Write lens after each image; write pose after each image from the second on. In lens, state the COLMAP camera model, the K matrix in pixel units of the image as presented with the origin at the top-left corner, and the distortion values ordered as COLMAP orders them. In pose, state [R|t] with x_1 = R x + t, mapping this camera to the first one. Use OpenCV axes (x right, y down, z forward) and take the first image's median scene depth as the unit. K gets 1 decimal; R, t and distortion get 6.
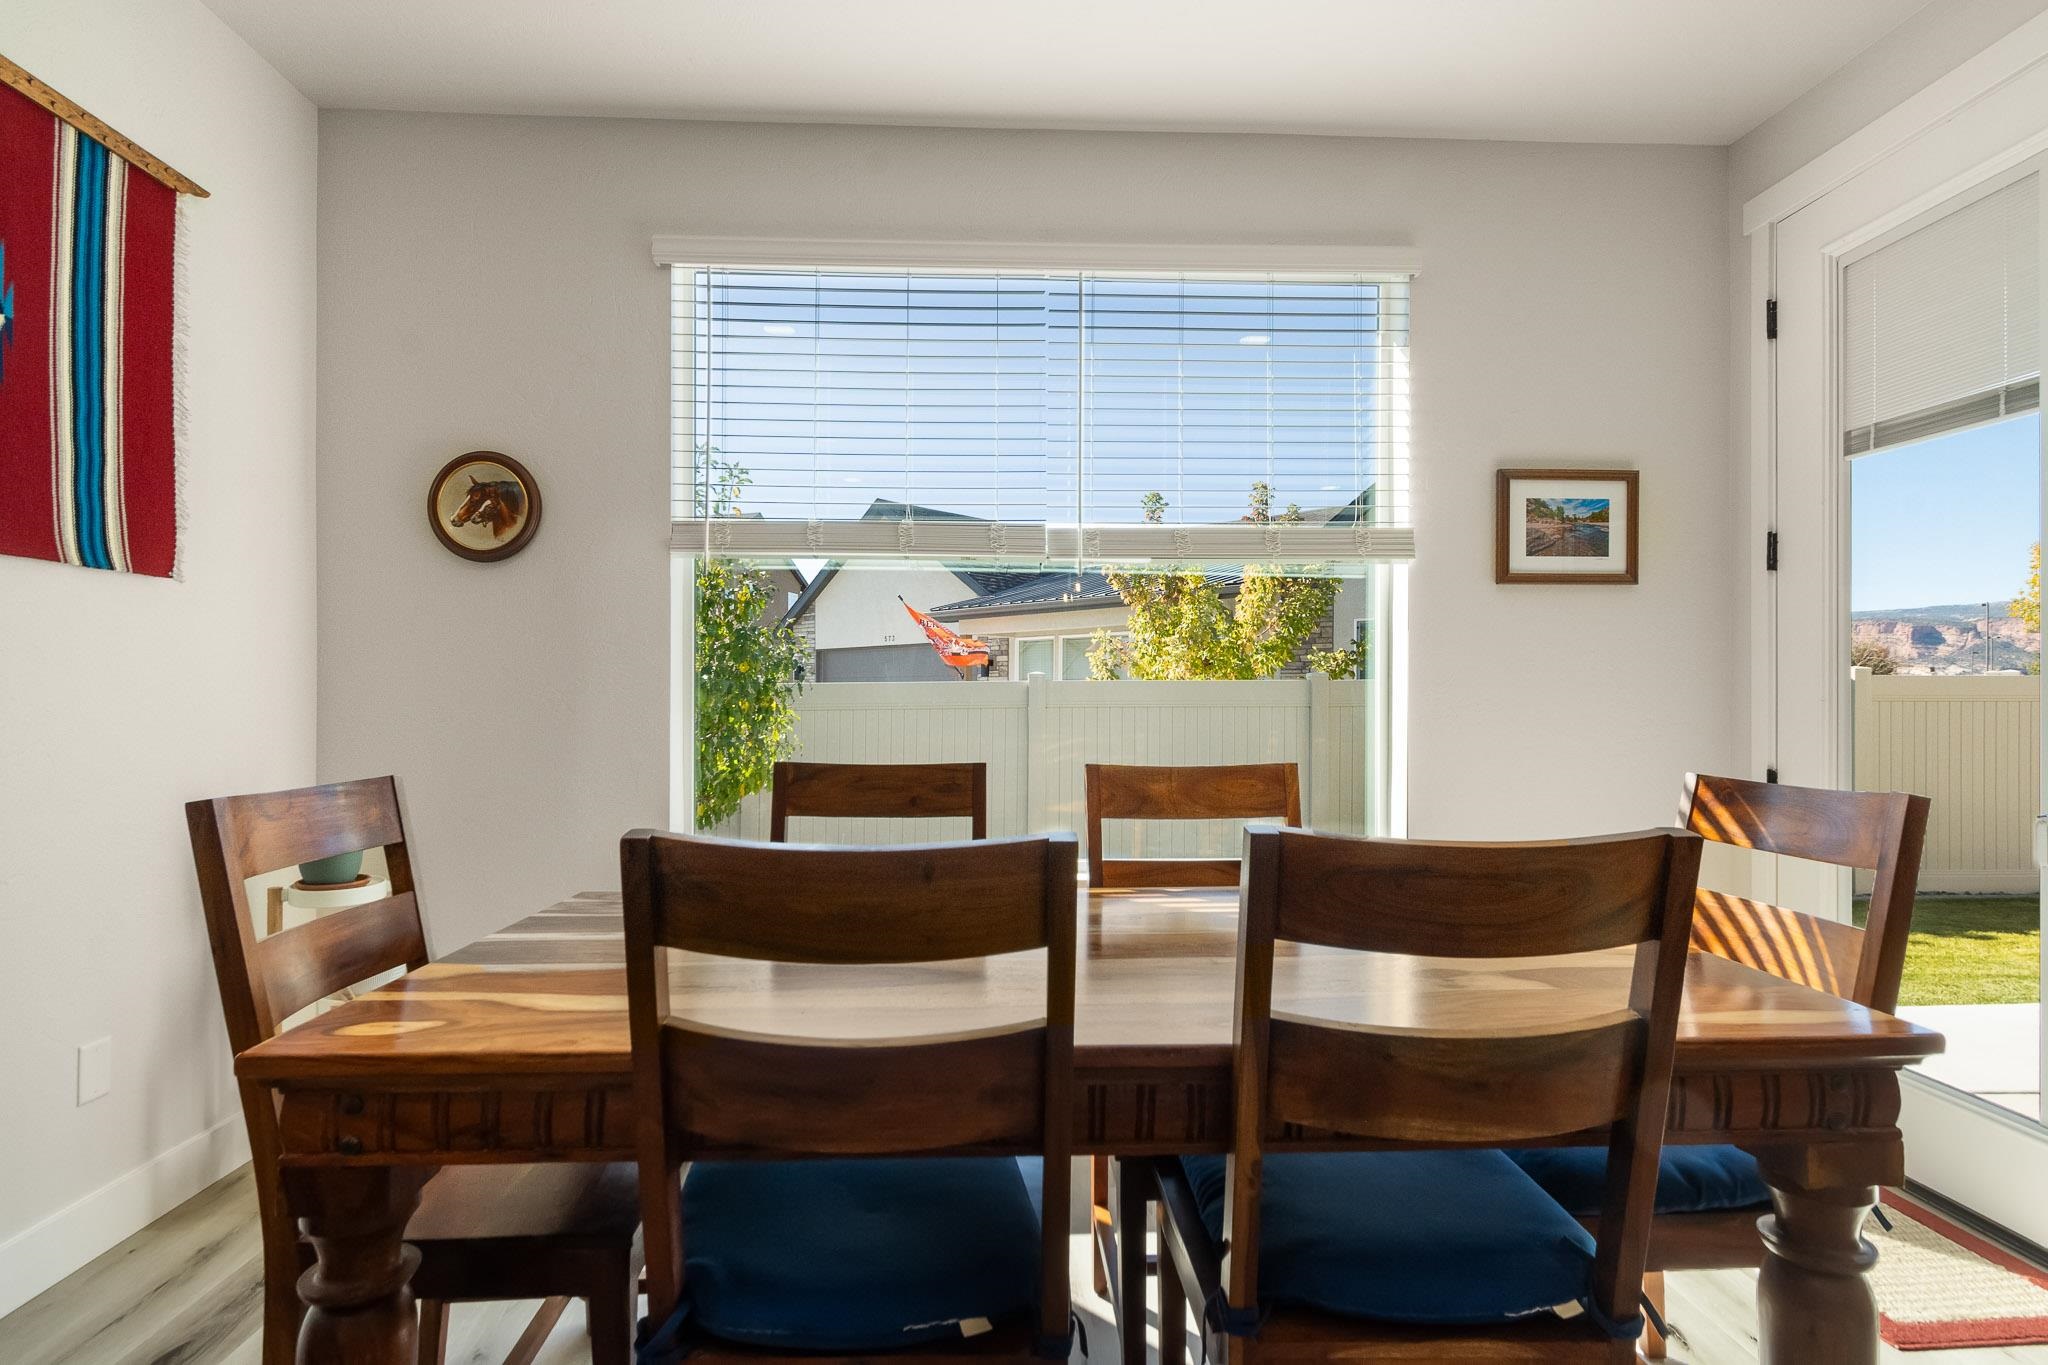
lens RADIAL K [[1009.0, 0, 1026.9], [0, 1009.0, 698.4], [0, 0, 1]] dist [-0.004059, -0.000761]
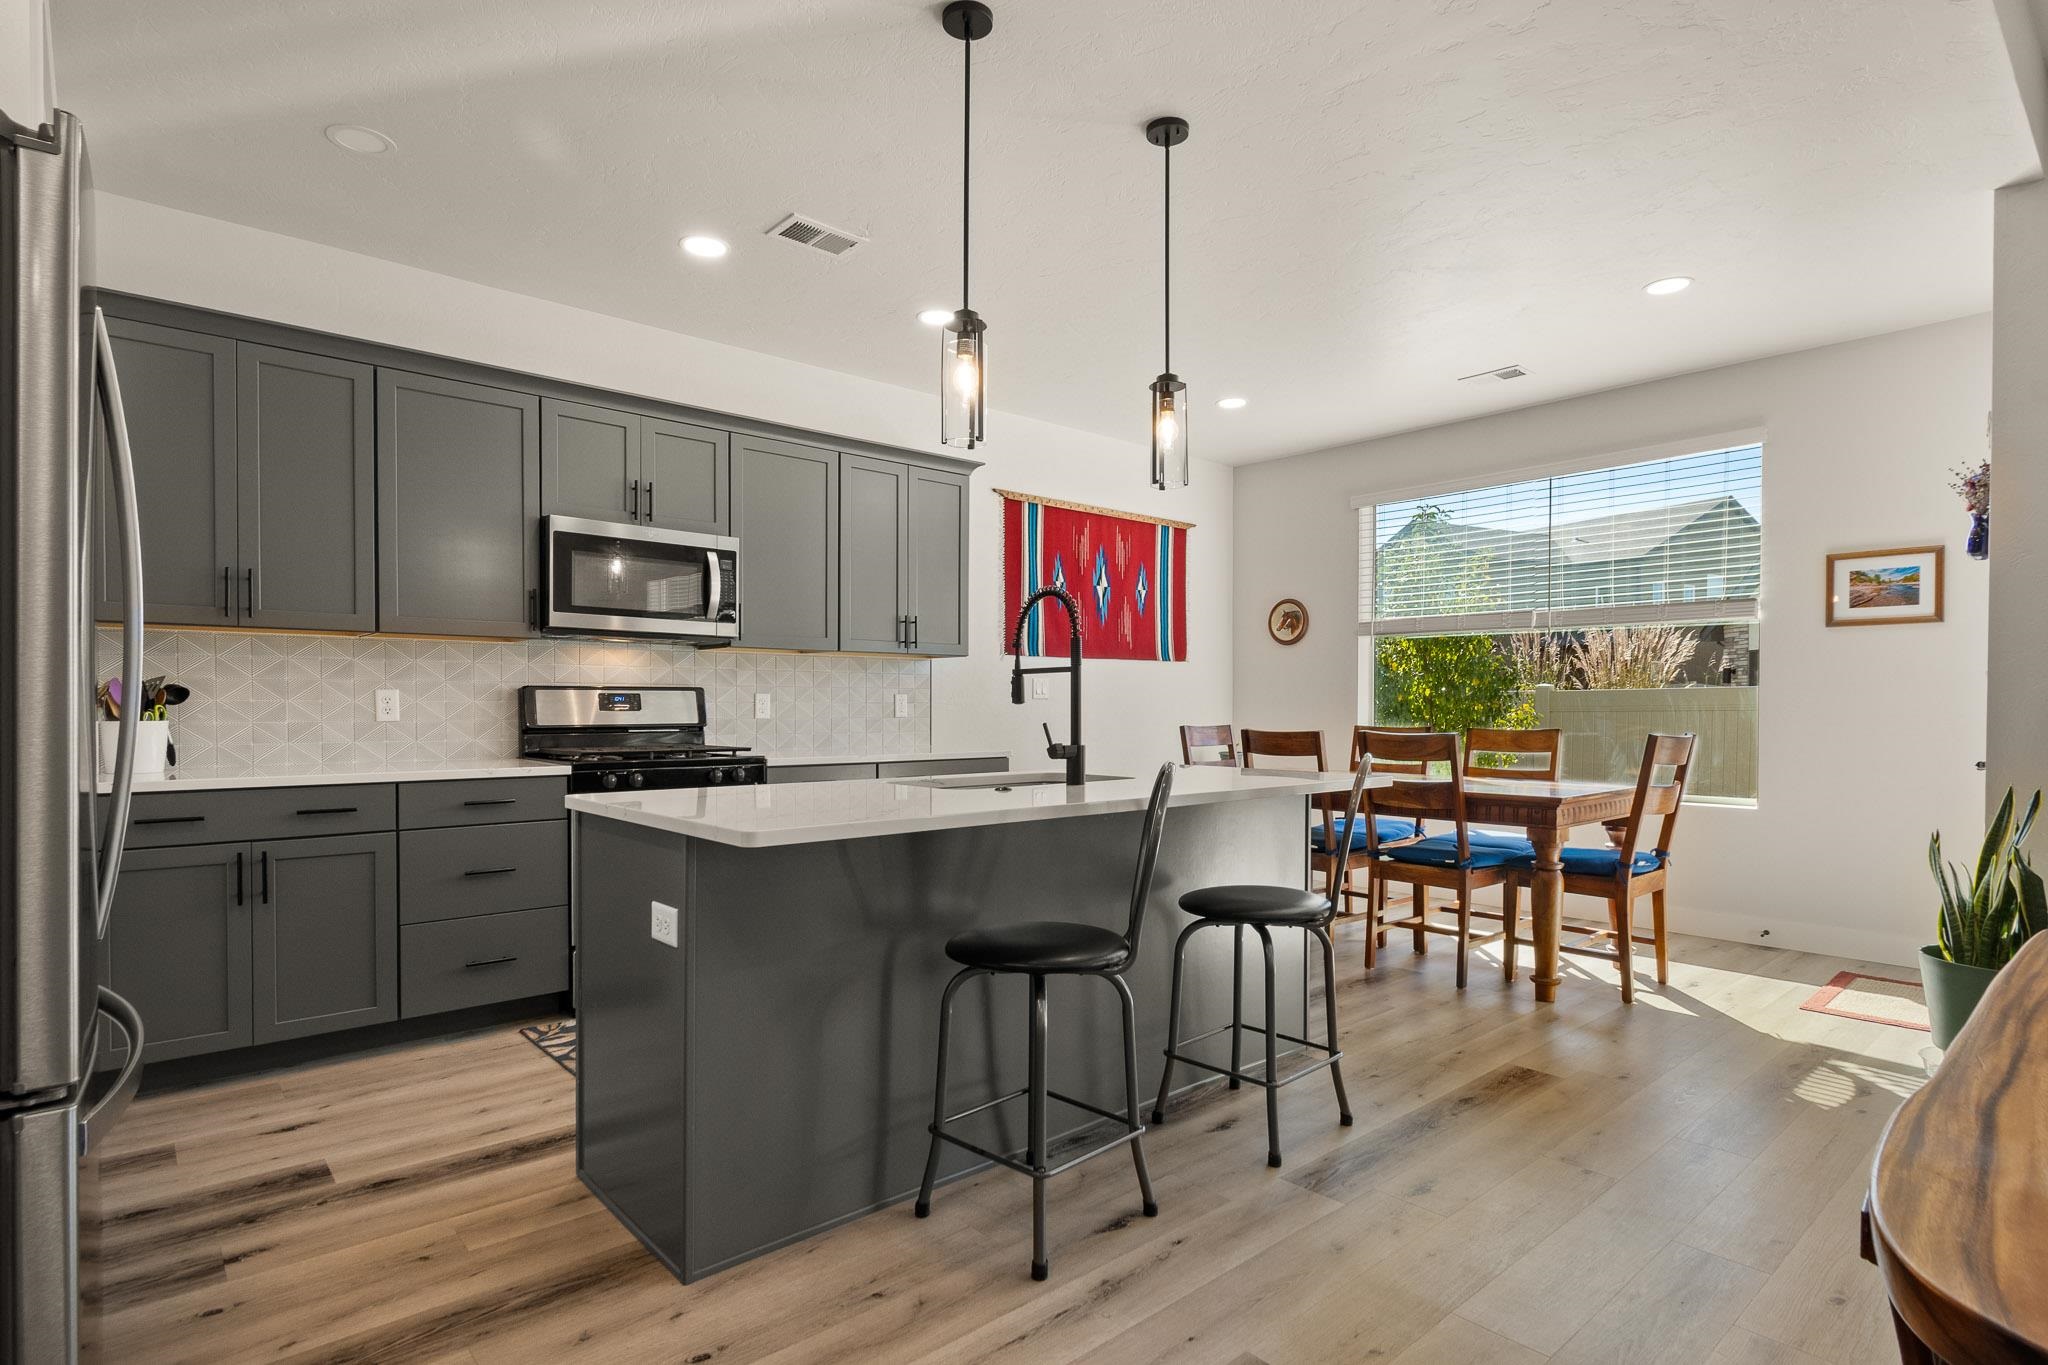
lens RADIAL K [[1042.6, 0, 1018.0], [0, 1042.6, 715.7], [0, 0, 1]] dist [0.004649, 0.000191]
pose [[0.626937, 0.006200, -0.779046, 0.950809], [0.002501, 0.999947, 0.009970, 0.004473], [0.779066, -0.008199, 0.626888, -1.009170]]
